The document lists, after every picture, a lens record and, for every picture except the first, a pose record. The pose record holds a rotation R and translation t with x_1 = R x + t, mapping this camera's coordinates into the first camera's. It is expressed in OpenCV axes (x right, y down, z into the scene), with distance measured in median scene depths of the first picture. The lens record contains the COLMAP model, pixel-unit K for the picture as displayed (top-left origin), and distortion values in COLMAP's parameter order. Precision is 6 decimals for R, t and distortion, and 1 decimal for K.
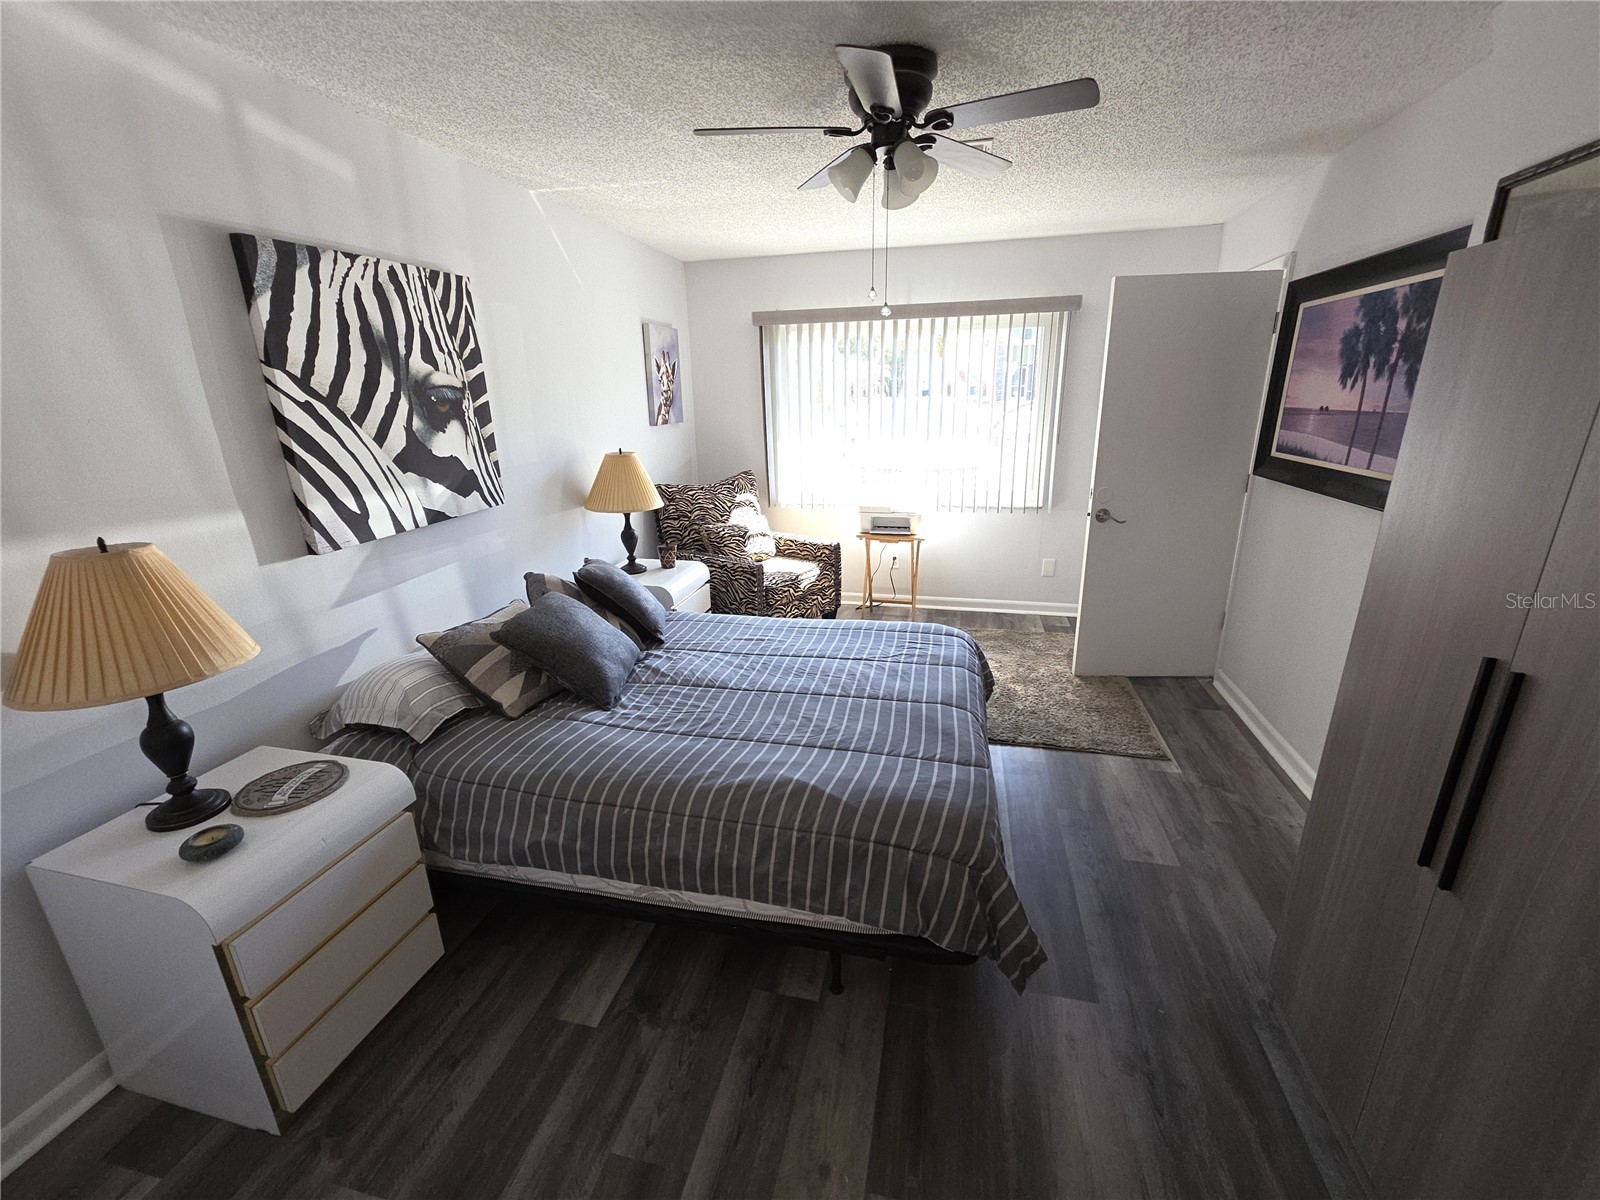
lens RADIAL K [[642.4, 0, 795.3], [0, 642.4, 597.5], [0, 0, 1]] dist [-0.002523, -0.000343]
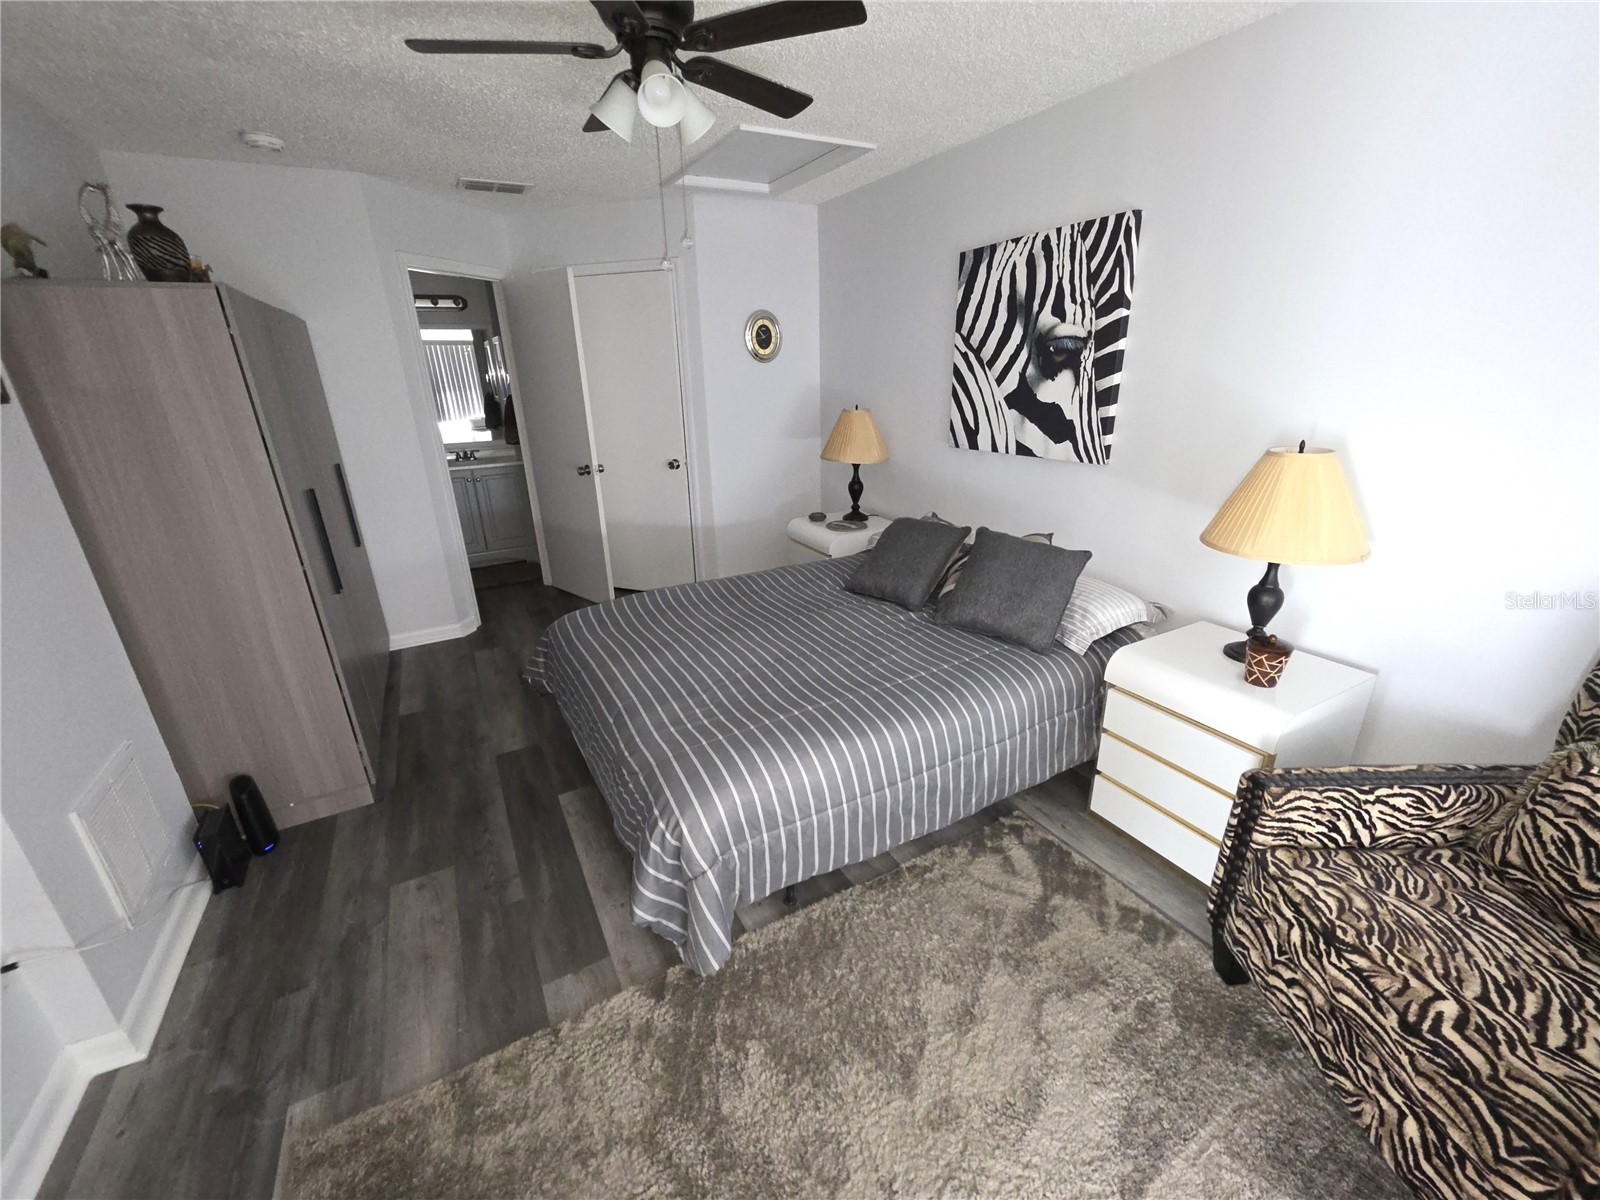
lens RADIAL K [[642.4, 0, 795.3], [0, 642.4, 597.5], [0, 0, 1]] dist [-0.002523, -0.000343]
pose [[-0.730747, 0.275140, -0.624746, 0.589924], [-0.167219, 0.815151, 0.554587, -0.511121], [0.661851, 0.509732, -0.549660, 1.566355]]
